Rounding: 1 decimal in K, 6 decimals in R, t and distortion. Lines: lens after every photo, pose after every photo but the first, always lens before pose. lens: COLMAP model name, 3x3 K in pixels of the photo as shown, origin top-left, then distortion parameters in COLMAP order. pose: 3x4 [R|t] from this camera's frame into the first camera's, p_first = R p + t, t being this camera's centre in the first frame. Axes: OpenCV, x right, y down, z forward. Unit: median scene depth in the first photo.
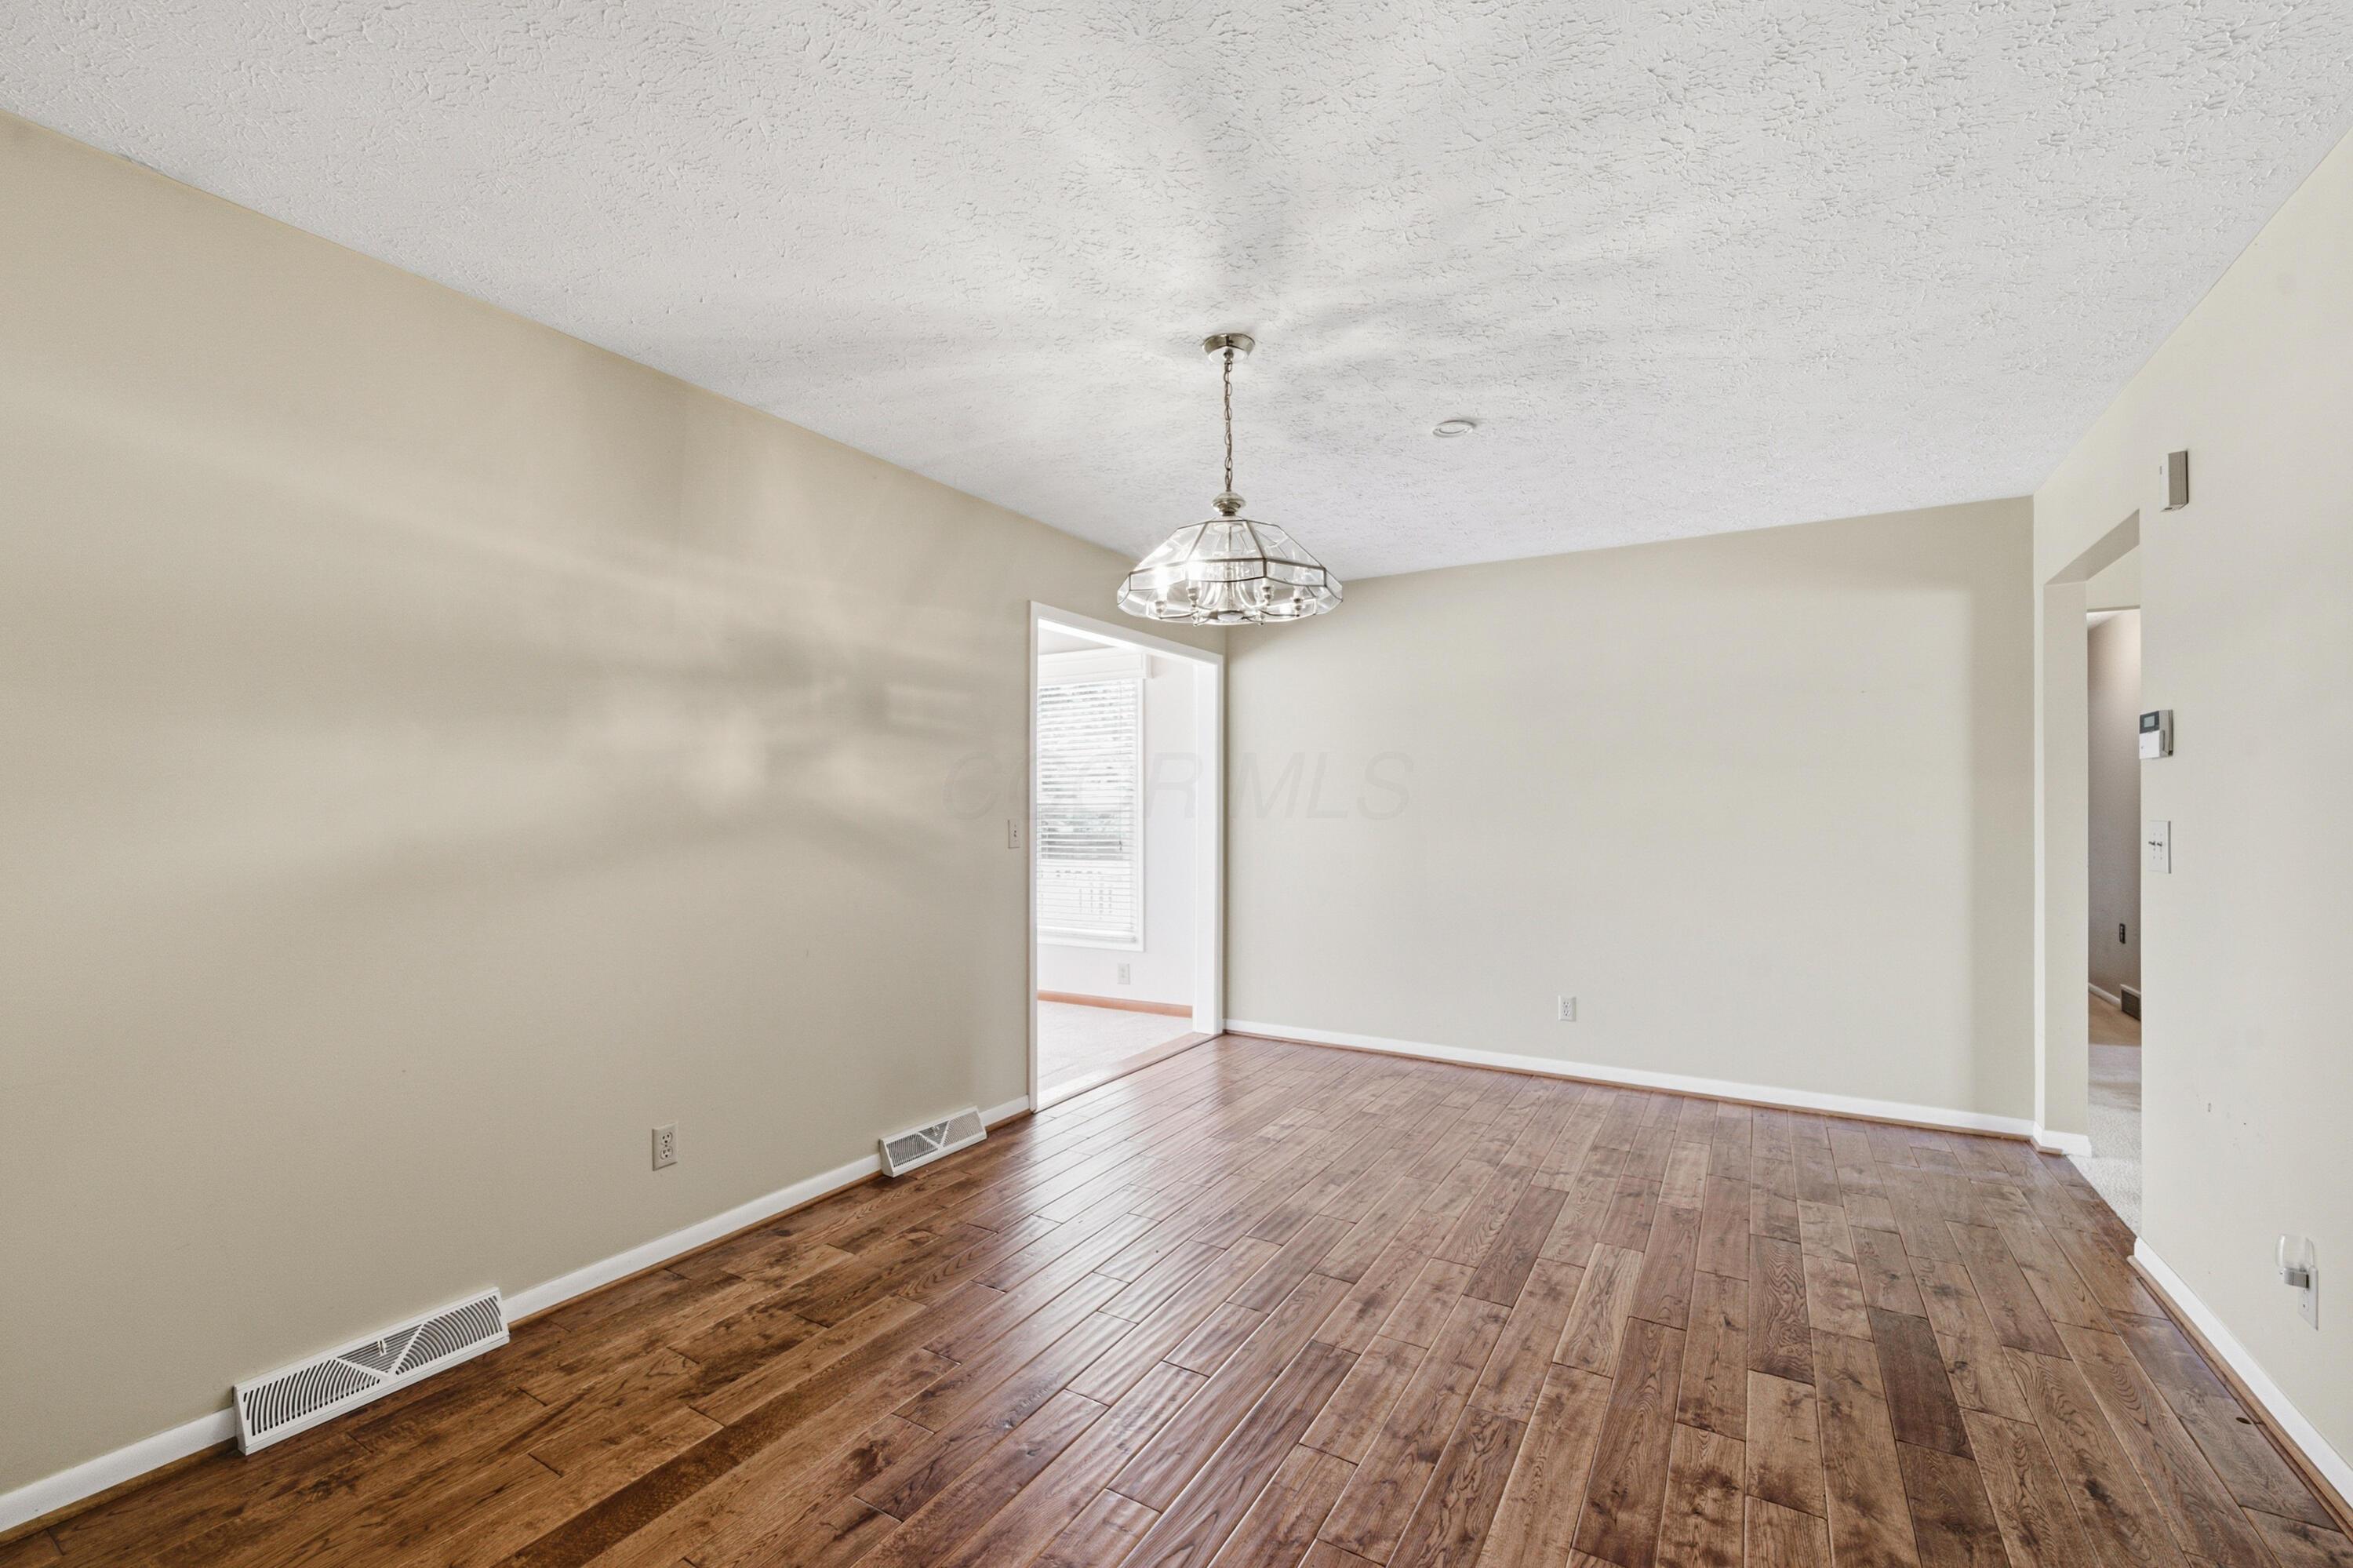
lens RADIAL K [[960.6, 0, 1181.8], [0, 960.6, 807.8], [0, 0, 1]] dist [-0.001974, 0.000032]
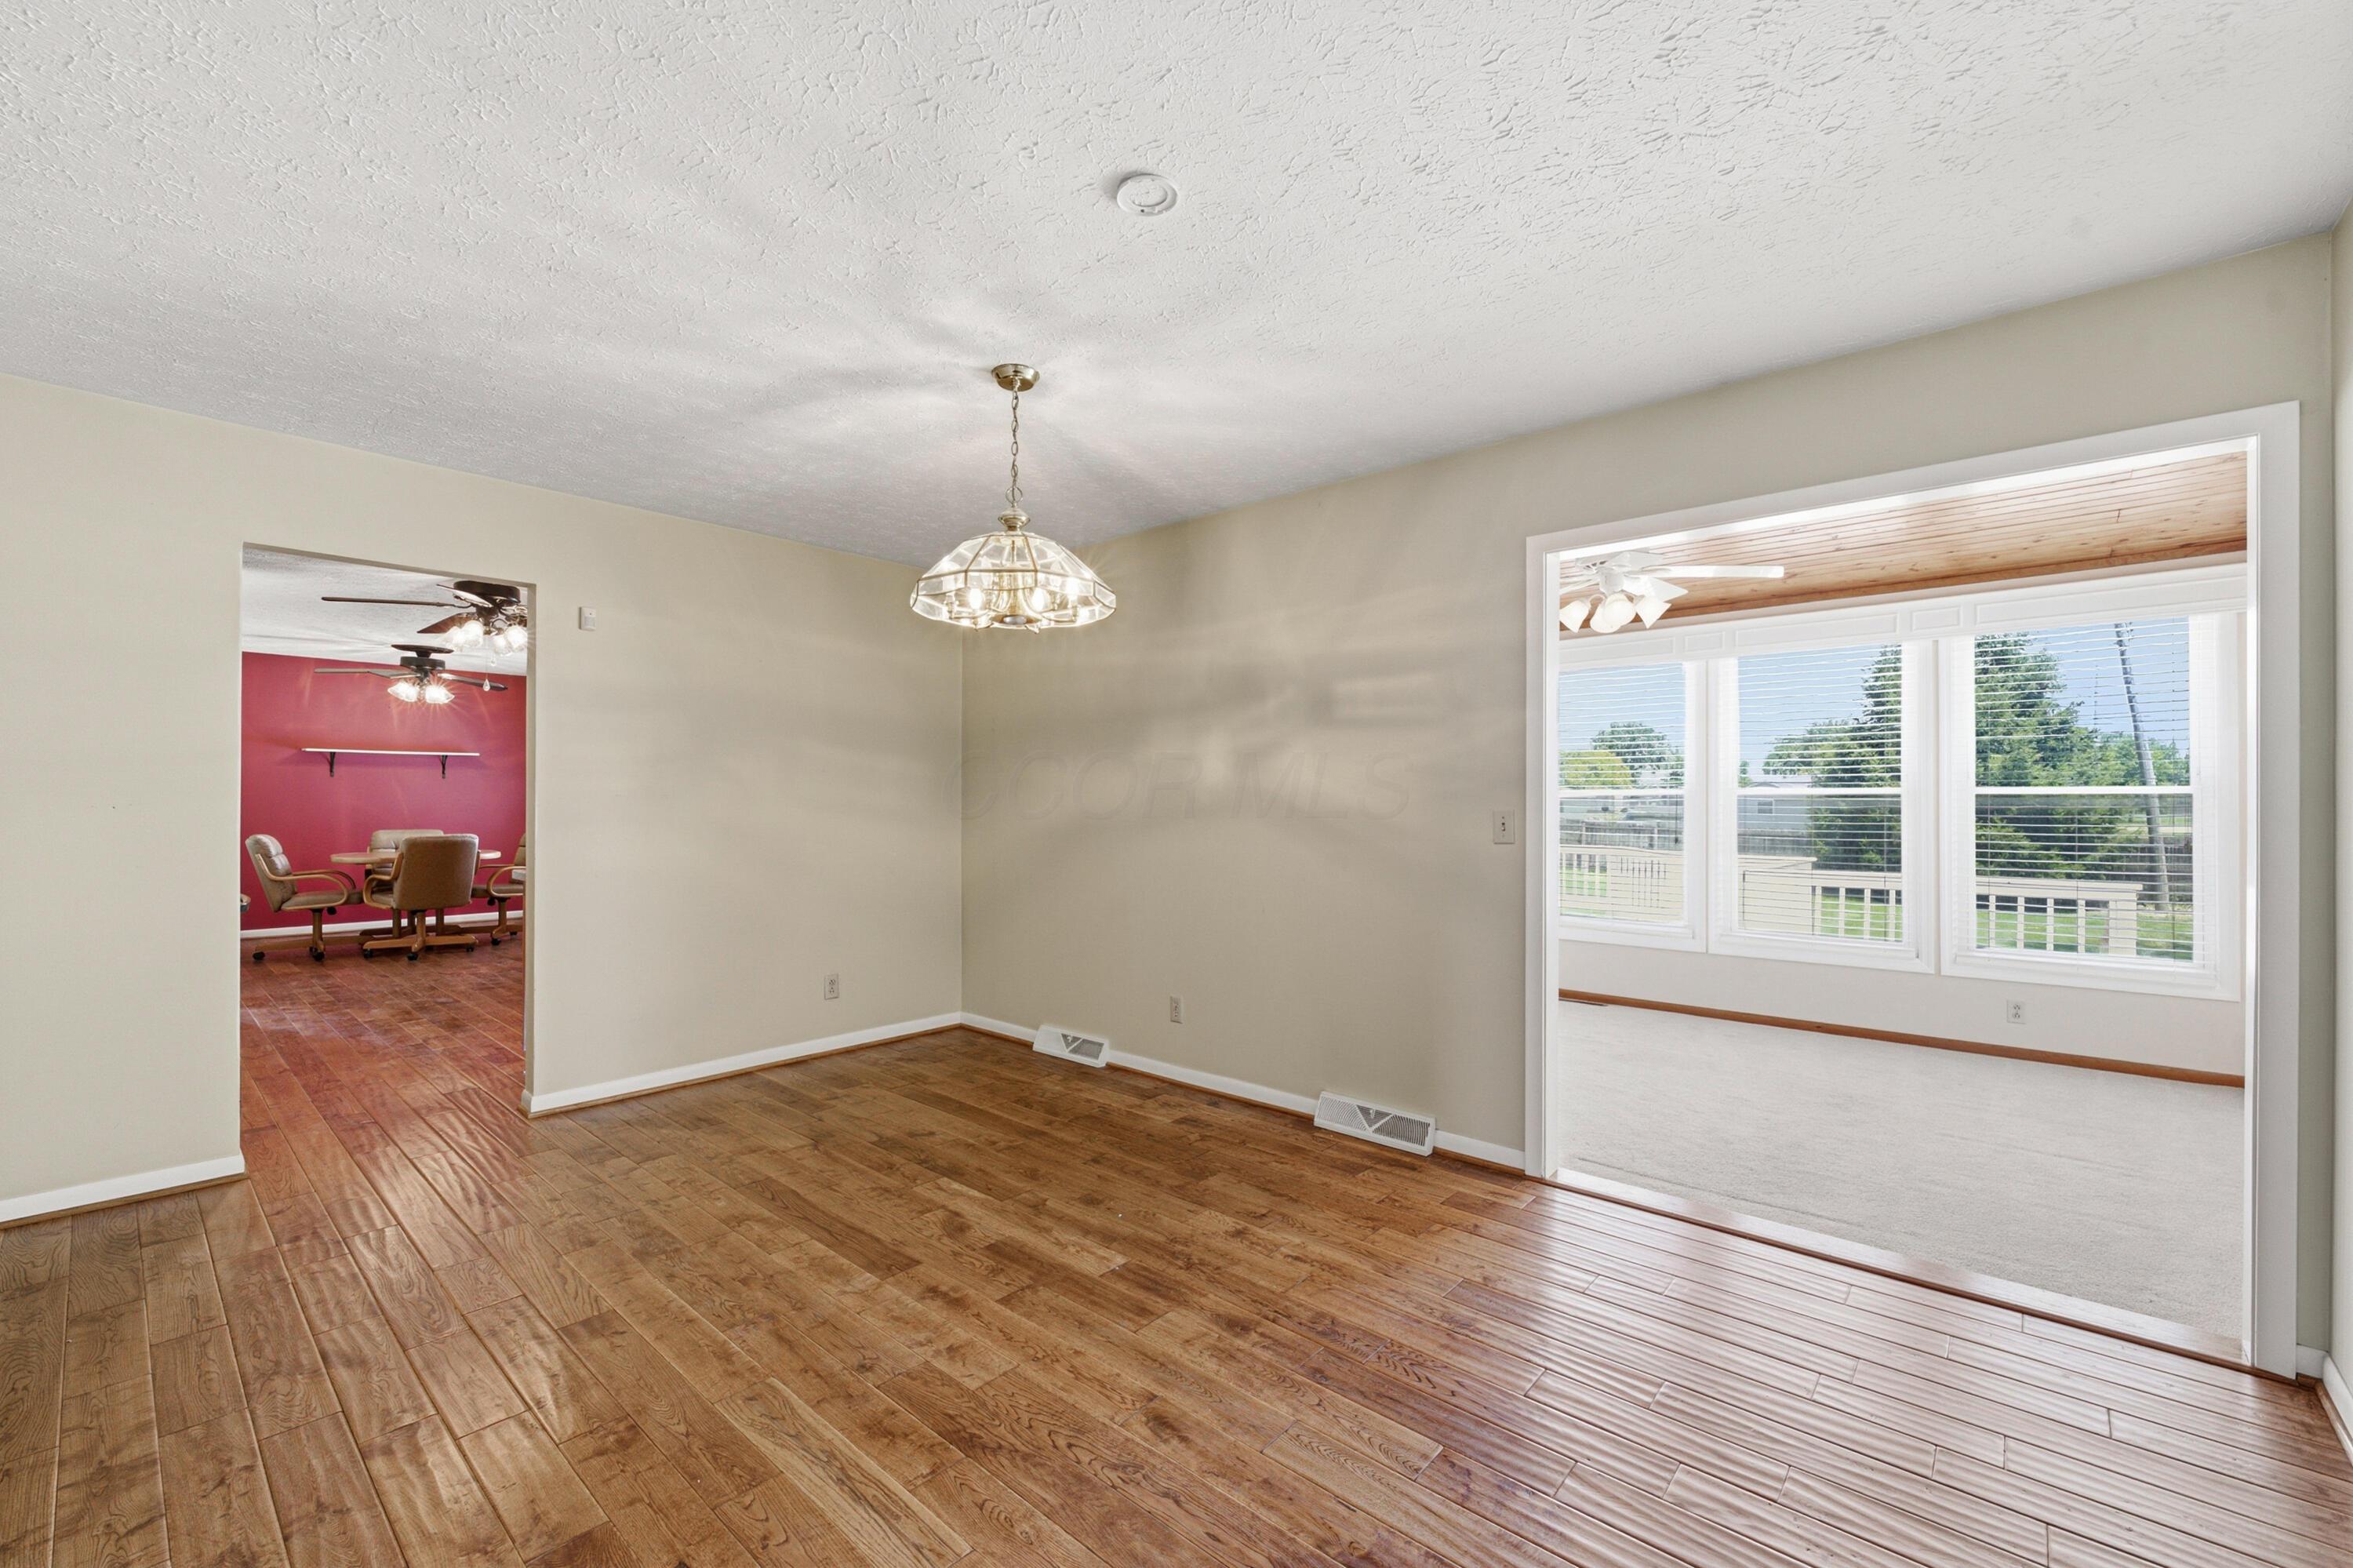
lens RADIAL K [[960.6, 0, 1173.2], [0, 960.6, 798.2], [0, 0, 1]] dist [-0.001974, 0.000032]
pose [[-0.185043, 0.001173, -0.982730, 1.085041], [-0.001372, 0.999998, 0.001452, 0.001519], [0.982729, 0.001617, -0.185041, 1.362219]]
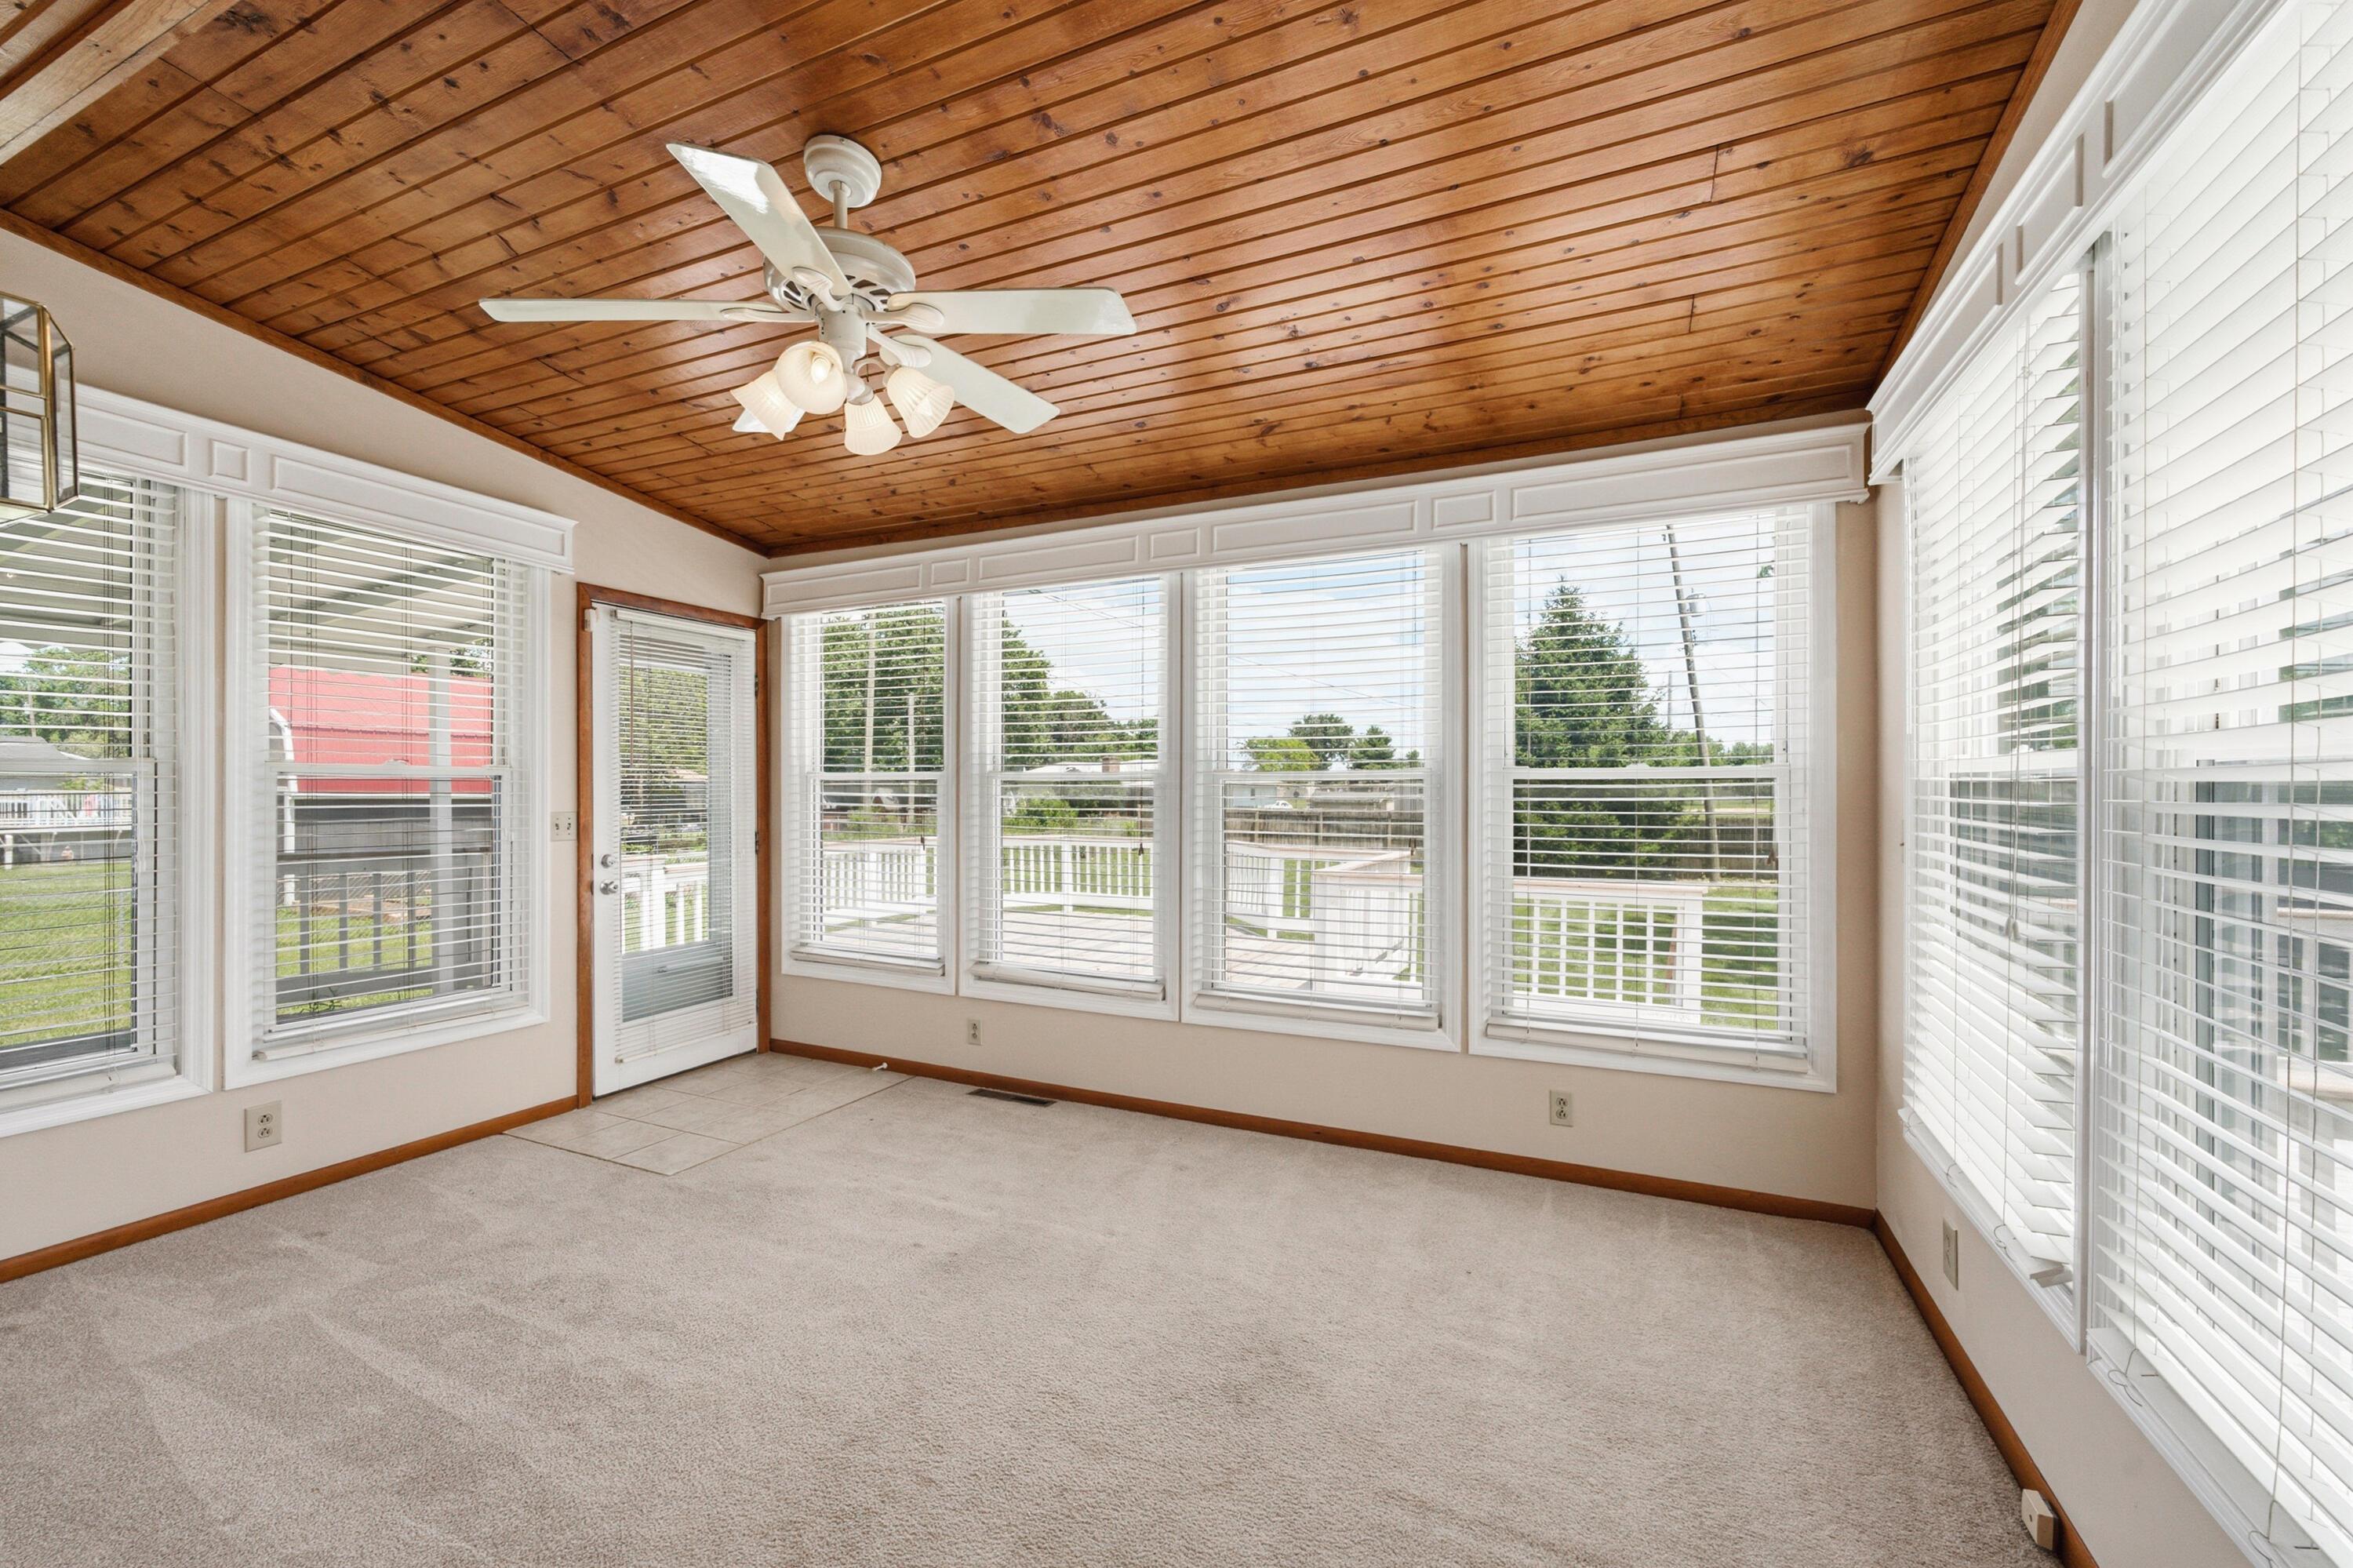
lens RADIAL K [[960.6, 0, 1188.6], [0, 960.6, 786.9], [0, 0, 1]] dist [-0.001974, 0.000032]
pose [[0.114877, 0.003717, -0.993373, 0.600947], [-0.005449, 0.999980, 0.003112, 0.002367], [0.993365, 0.005055, 0.114895, 1.686077]]
